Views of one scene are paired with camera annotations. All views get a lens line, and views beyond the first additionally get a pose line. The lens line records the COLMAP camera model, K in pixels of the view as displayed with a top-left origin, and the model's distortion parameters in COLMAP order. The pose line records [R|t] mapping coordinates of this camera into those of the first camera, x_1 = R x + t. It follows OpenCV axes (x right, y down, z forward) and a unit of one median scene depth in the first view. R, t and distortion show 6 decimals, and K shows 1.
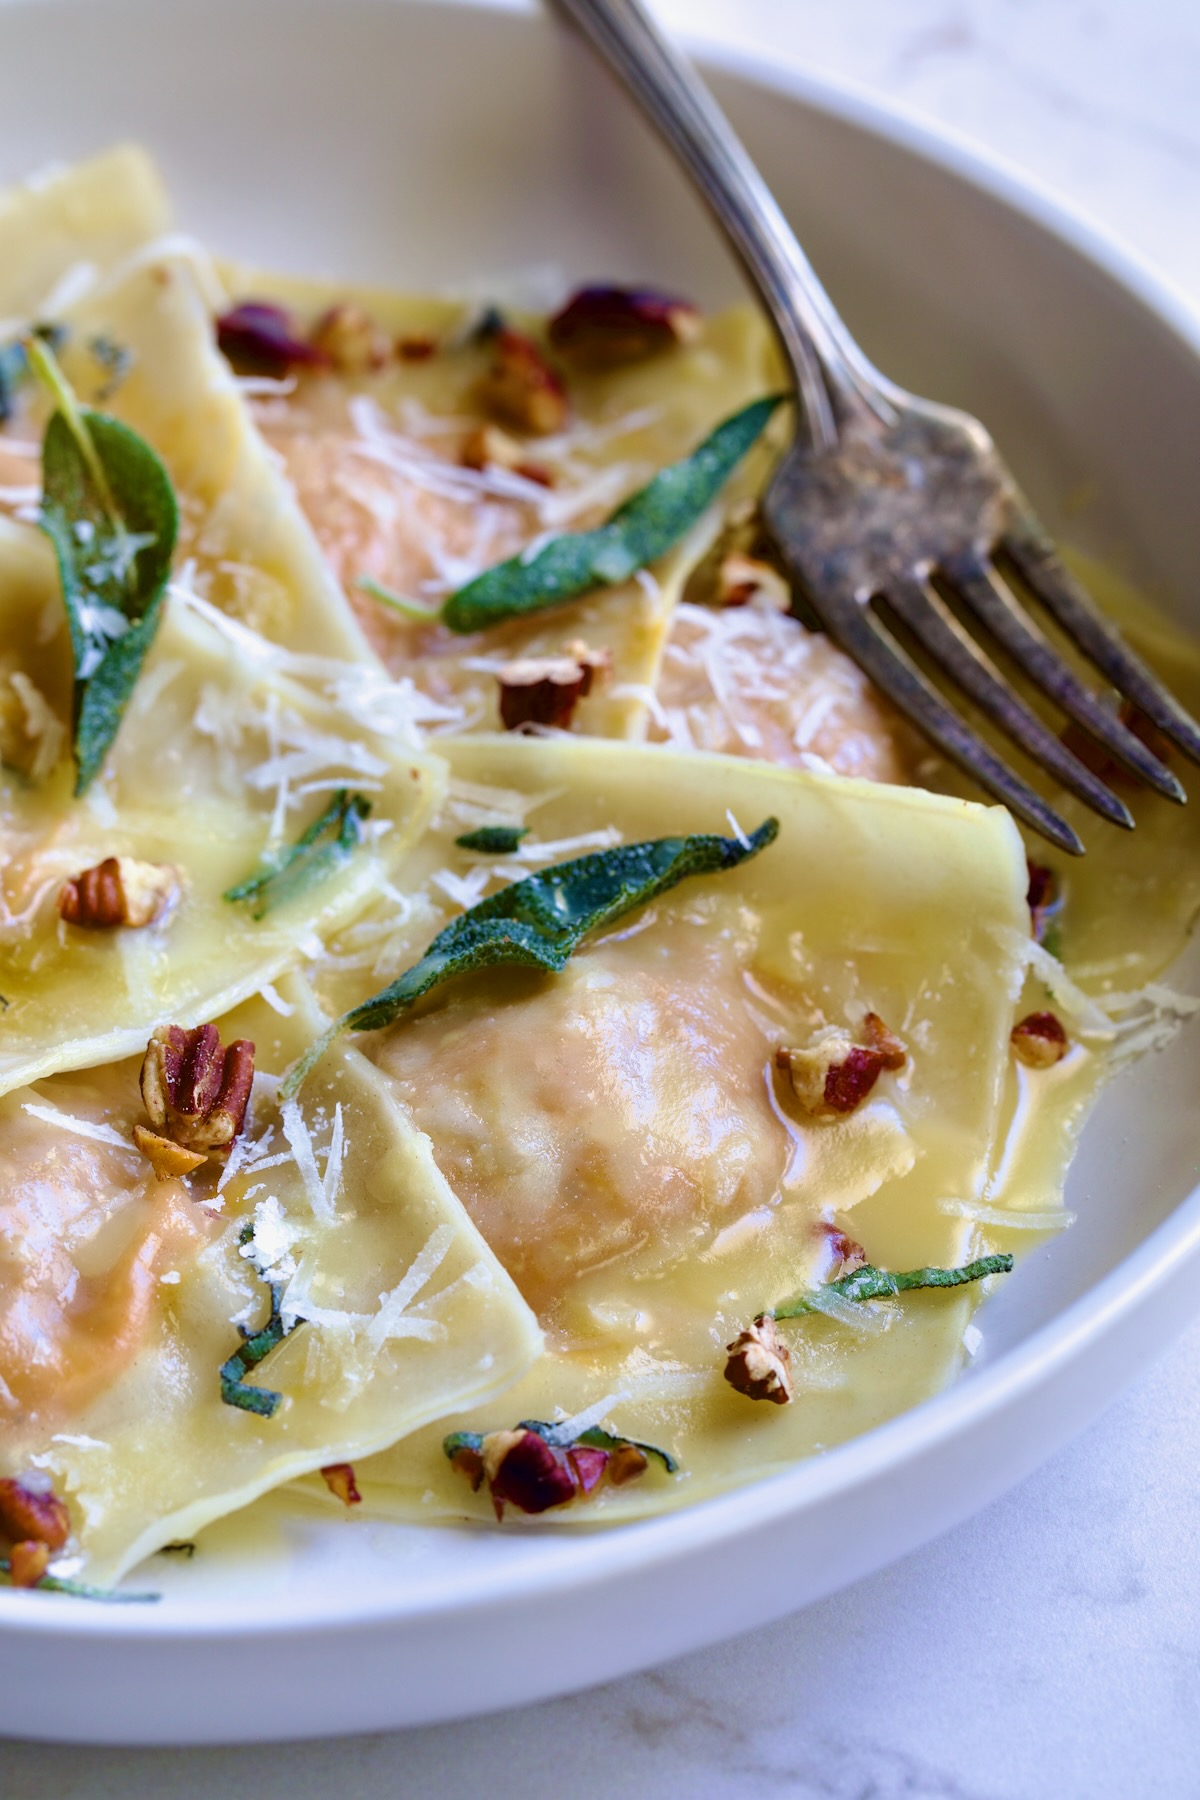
lens RADIAL K [[5134.7, 0, 600.2], [0, 5134.7, 898.2], [0, 0, 1]] dist [0.120835, 0.000000]
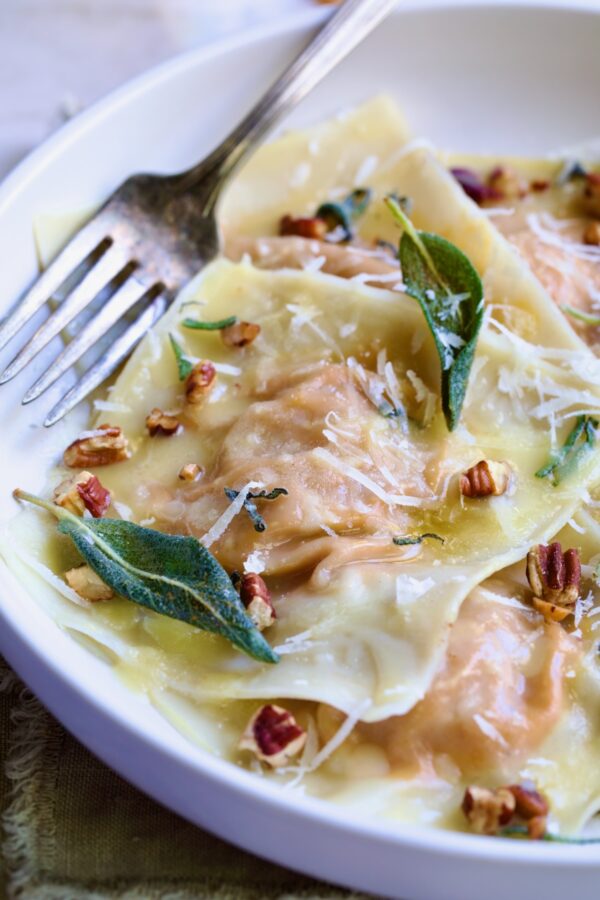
lens RADIAL K [[2567.3, 0, 299.9], [0, 2567.3, 450.9], [0, 0, 1]] dist [0.120835, 0.000000]
pose [[0.993015, -0.086419, 0.080336, -0.237790], [0.085512, 0.996229, 0.014660, -0.031298], [-0.081300, -0.007687, 0.996660, 0.032231]]
